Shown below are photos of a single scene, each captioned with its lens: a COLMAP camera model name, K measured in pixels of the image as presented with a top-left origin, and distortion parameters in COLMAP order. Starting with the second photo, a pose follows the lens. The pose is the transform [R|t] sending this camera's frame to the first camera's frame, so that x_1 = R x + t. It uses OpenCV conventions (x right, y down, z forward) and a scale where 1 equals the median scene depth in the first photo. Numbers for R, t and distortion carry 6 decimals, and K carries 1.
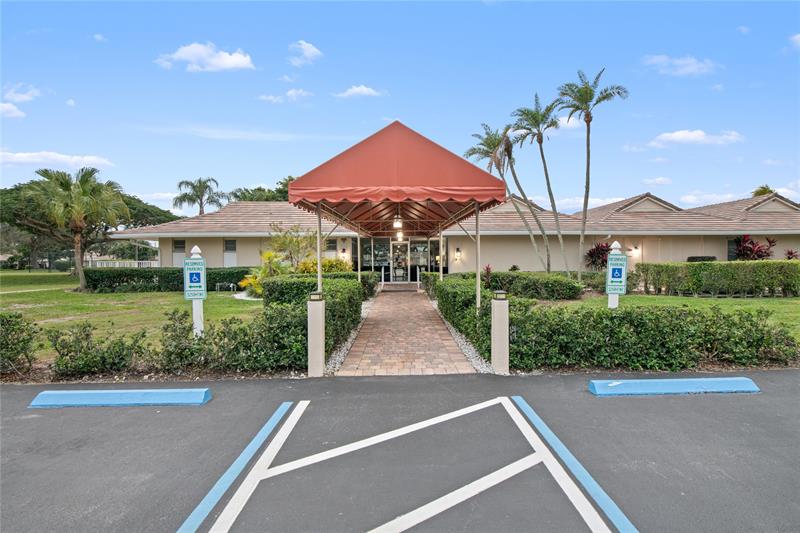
lens RADIAL K [[392.3, 0, 400.0], [0, 392.3, 266.5], [0, 0, 1]] dist [-0.000222, 0.000038]
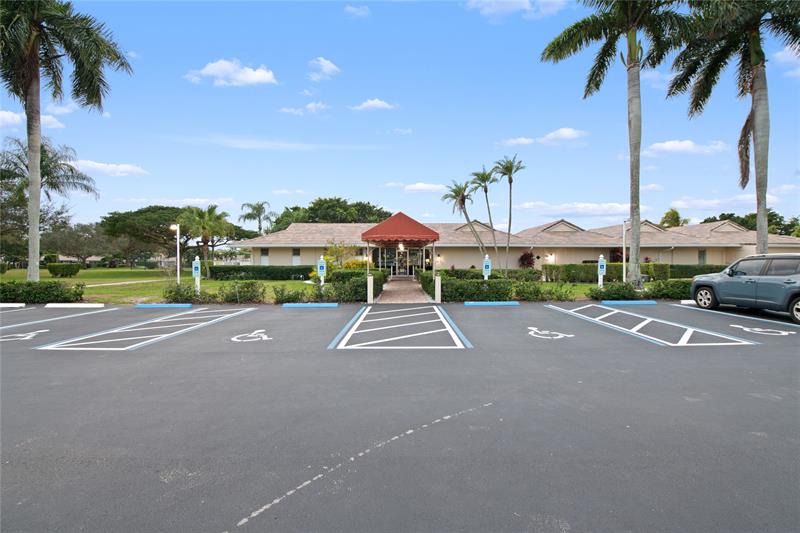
lens RADIAL K [[323.1, 0, 400.0], [0, 323.1, 266.5], [0, 0, 1]] dist [0.000019, -0.000006]
pose [[0.999939, 0.005420, -0.009604, 0.003874], [-0.005441, 0.999983, -0.002213, 0.006751], [0.009592, 0.002265, 0.999951, -0.348905]]
